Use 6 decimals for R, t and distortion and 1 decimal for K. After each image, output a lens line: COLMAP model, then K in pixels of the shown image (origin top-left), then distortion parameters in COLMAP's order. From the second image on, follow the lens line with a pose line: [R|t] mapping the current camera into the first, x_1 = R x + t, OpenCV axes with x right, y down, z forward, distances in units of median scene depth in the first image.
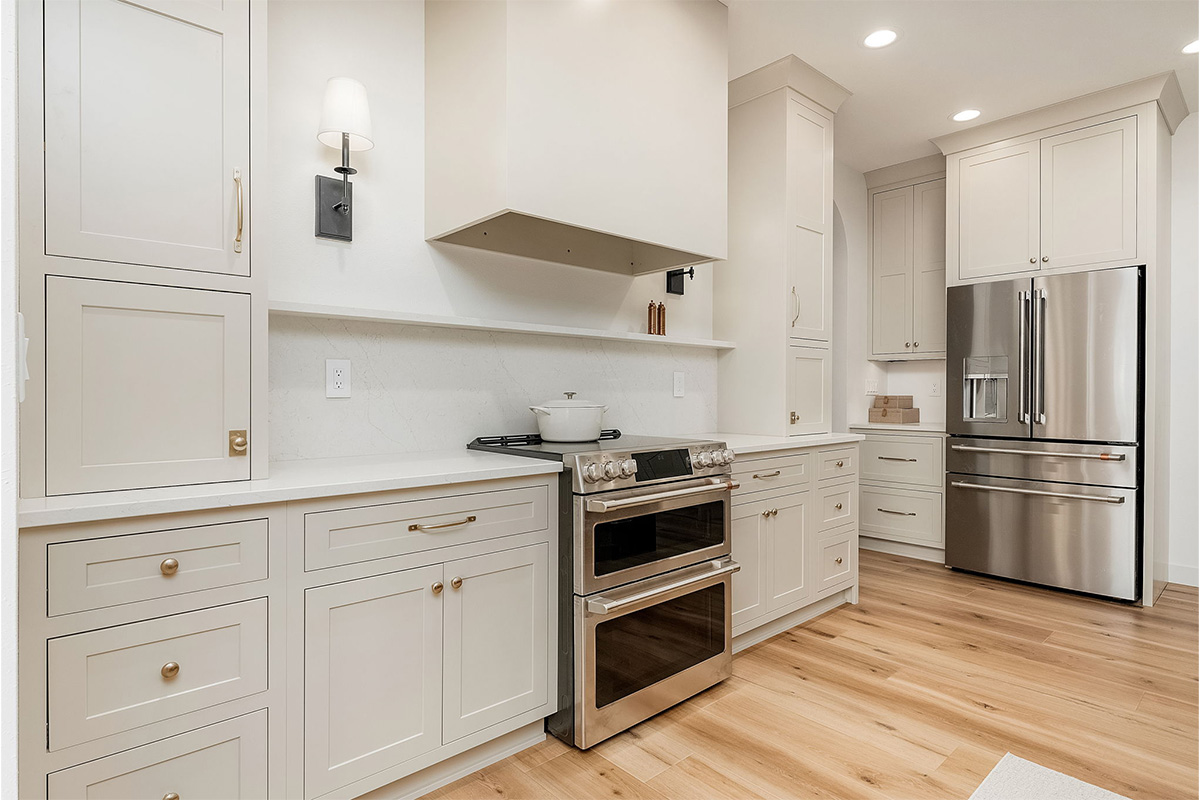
lens RADIAL K [[627.3, 0, 600.0], [0, 627.3, 400.0], [0, 0, 1]] dist [-0.003630, -0.000691]
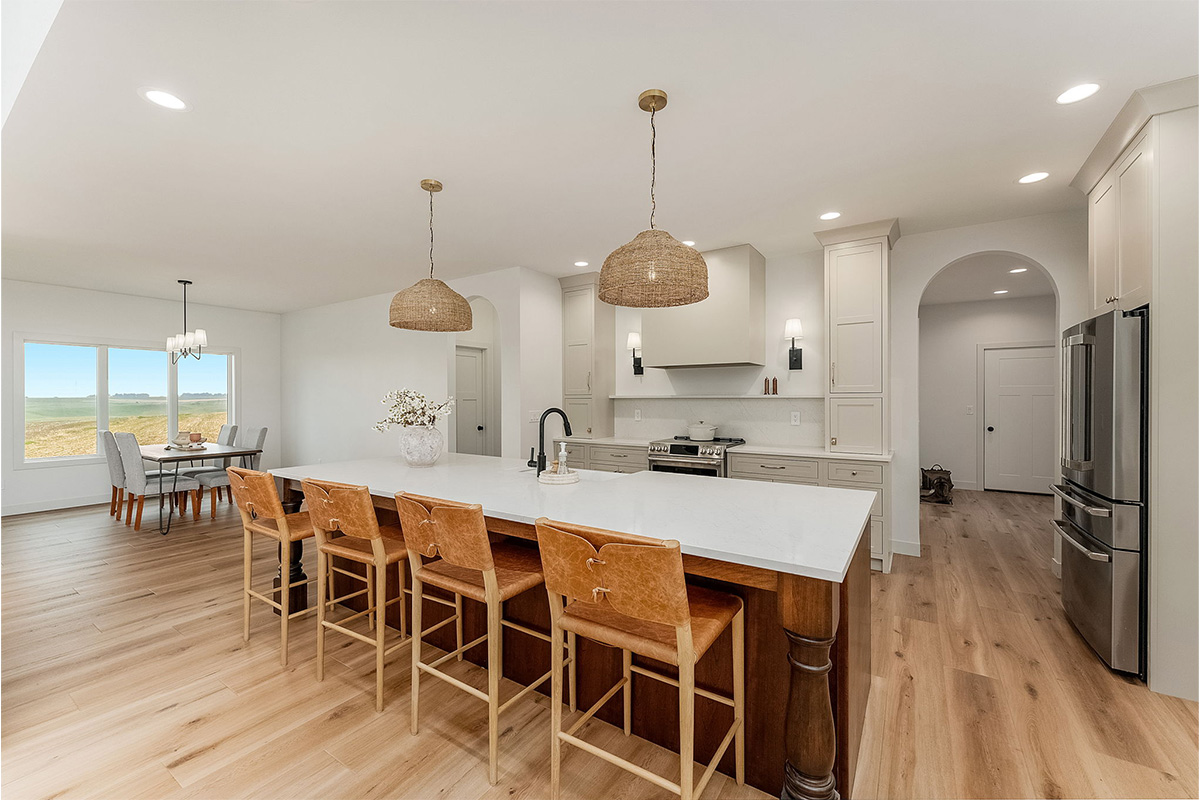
lens RADIAL K [[482.4, 0, 603.0], [0, 482.4, 400.2], [0, 0, 1]] dist [0.000208, 0.000071]
pose [[0.257717, 0.001973, -0.966218, 1.780997], [-0.007847, 0.999969, -0.000051, -0.096797], [0.966189, 0.007595, 0.257724, 0.100475]]
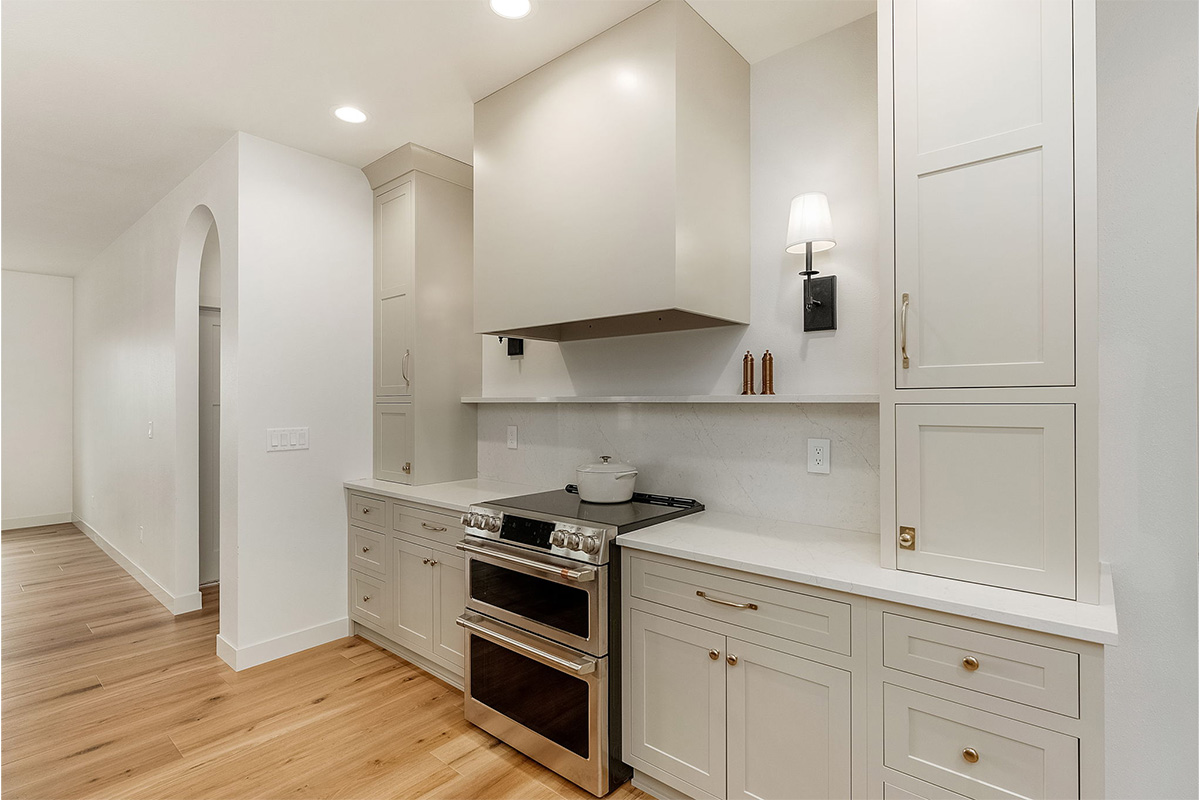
lens RADIAL K [[572.7, 0, 602.4], [0, 572.7, 397.8], [0, 0, 1]] dist [0.000595, 0.000177]
pose [[0.119477, -0.006184, -0.992818, 0.978578], [-0.009624, 0.999926, -0.007386, -0.110079], [0.992790, 0.010438, 0.119409, 0.881068]]
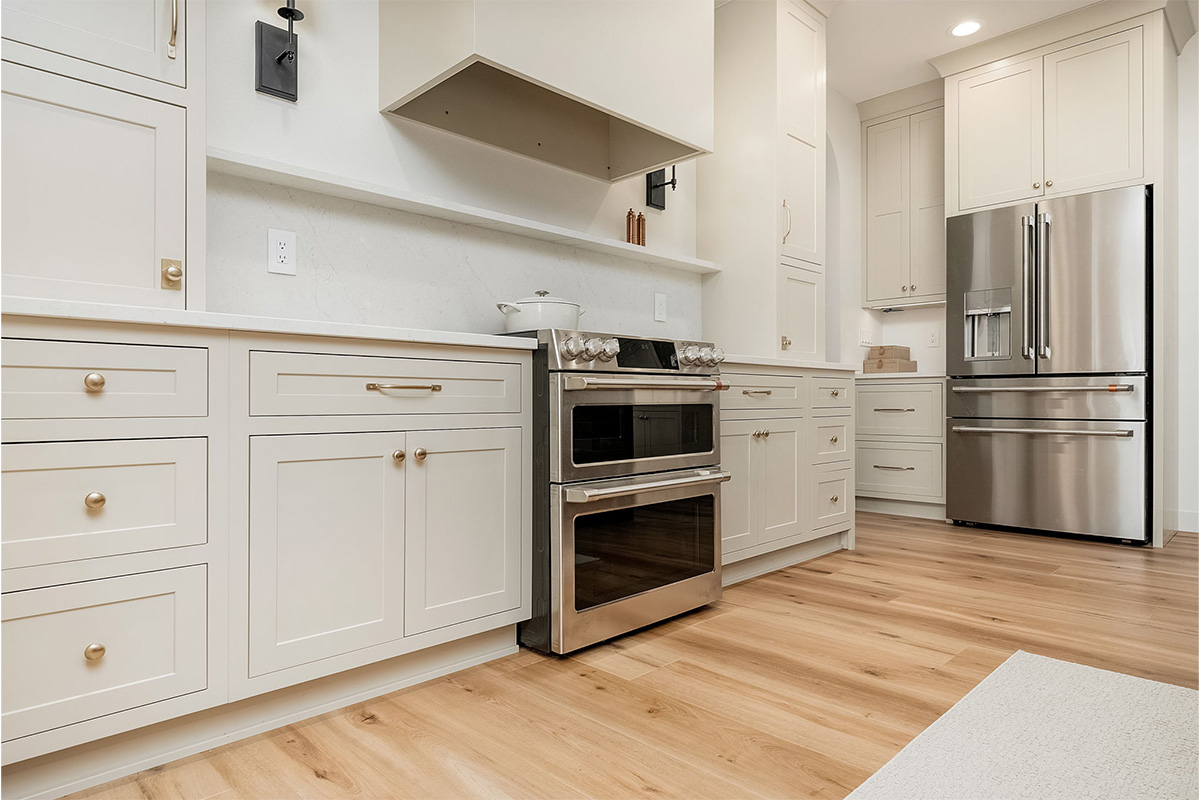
lens RADIAL K [[699.4, 0, 600.2], [0, 699.4, 404.1], [0, 0, 1]] dist [-0.003596, 0.000700]
pose [[0.998683, -0.002175, 0.051269, -0.016757], [0.002501, 0.999977, -0.006291, 0.158580], [-0.051254, 0.006411, 0.998665, -0.005475]]
